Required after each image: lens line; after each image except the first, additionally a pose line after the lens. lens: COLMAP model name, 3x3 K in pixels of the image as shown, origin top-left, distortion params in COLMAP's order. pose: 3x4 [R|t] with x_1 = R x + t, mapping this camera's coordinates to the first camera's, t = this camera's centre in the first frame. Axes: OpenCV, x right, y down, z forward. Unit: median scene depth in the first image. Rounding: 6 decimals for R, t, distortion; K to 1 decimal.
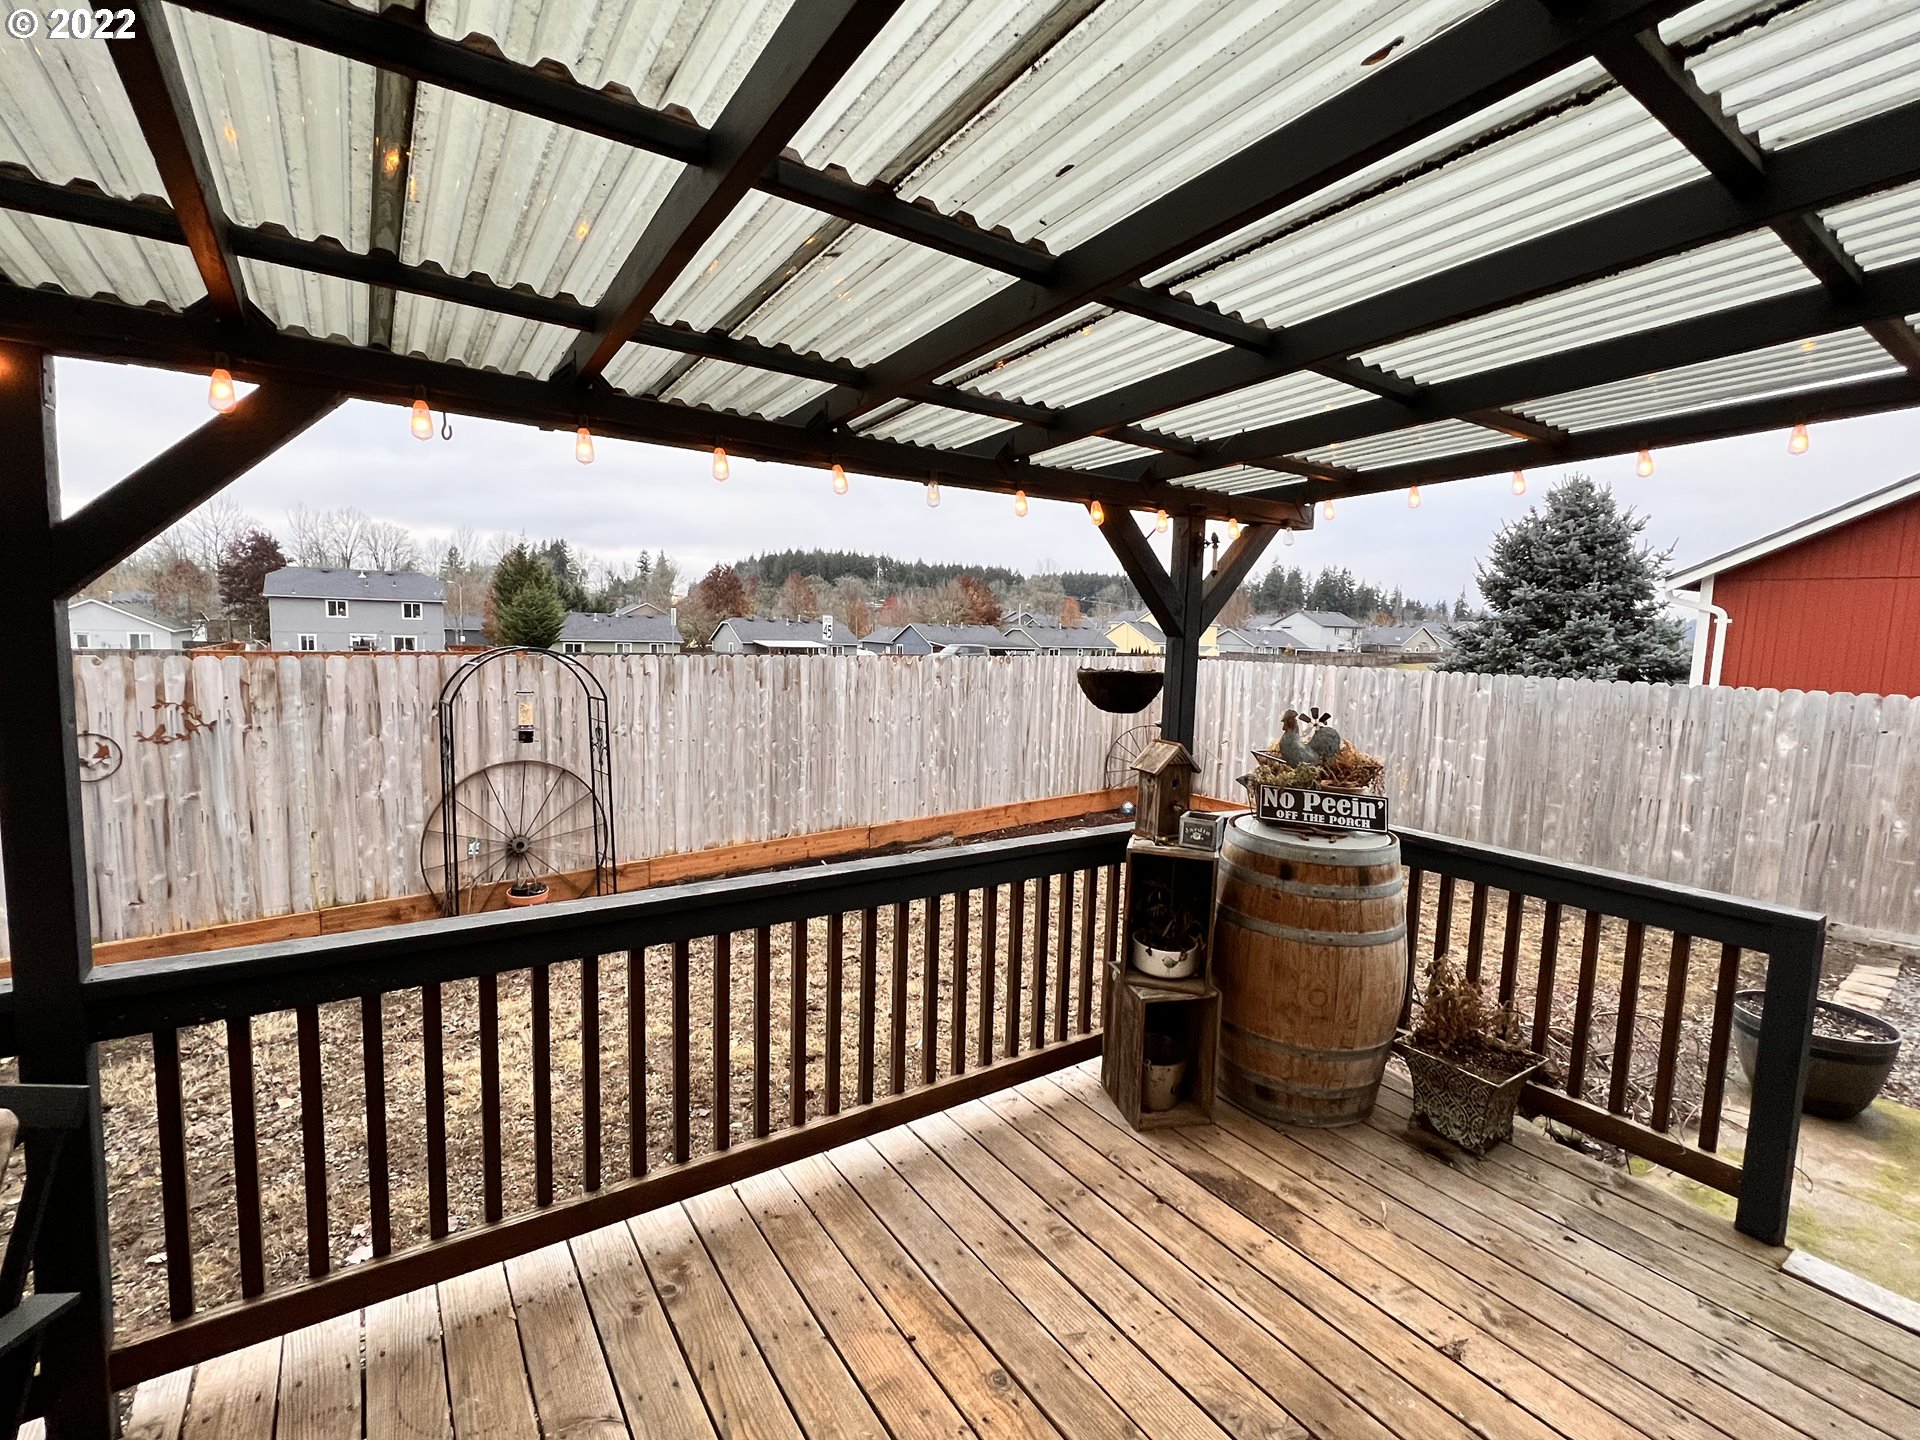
lens RADIAL K [[823.8, 0, 1009.9], [0, 823.8, 717.7], [0, 0, 1]] dist [0.013391, -0.000395]
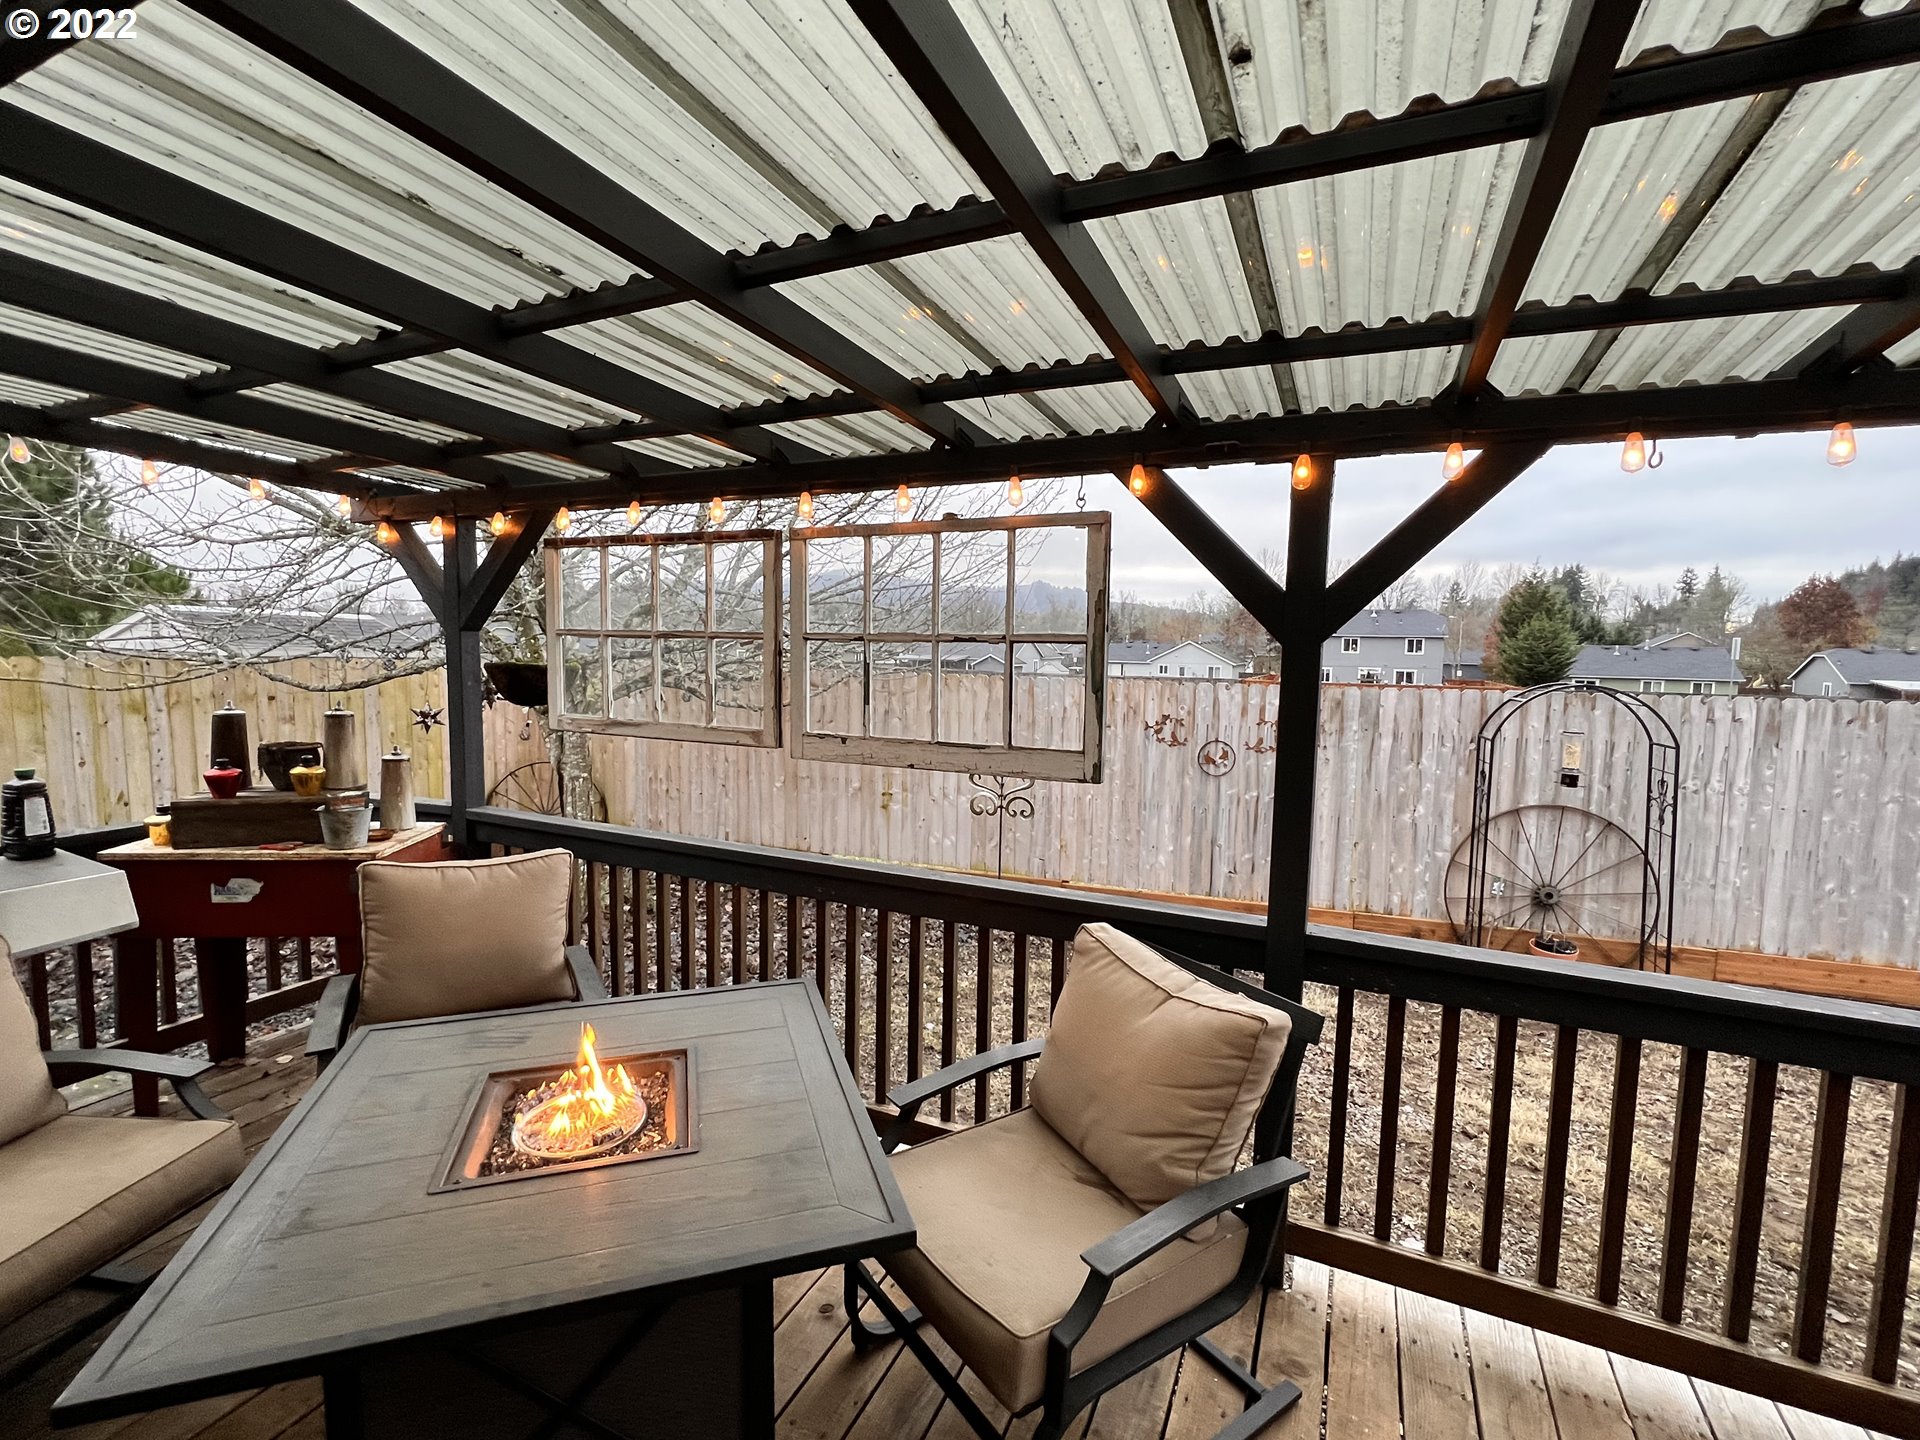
lens RADIAL K [[874.2, 0, 960.0], [0, 874.2, 720.0], [0, 0, 1]] dist [0.000004, 0.000026]
pose [[0.518269, 0.059172, -0.853168, -0.108500], [-0.094147, 0.995488, 0.011852, 0.008262], [0.850020, 0.074181, 0.521501, -0.088817]]
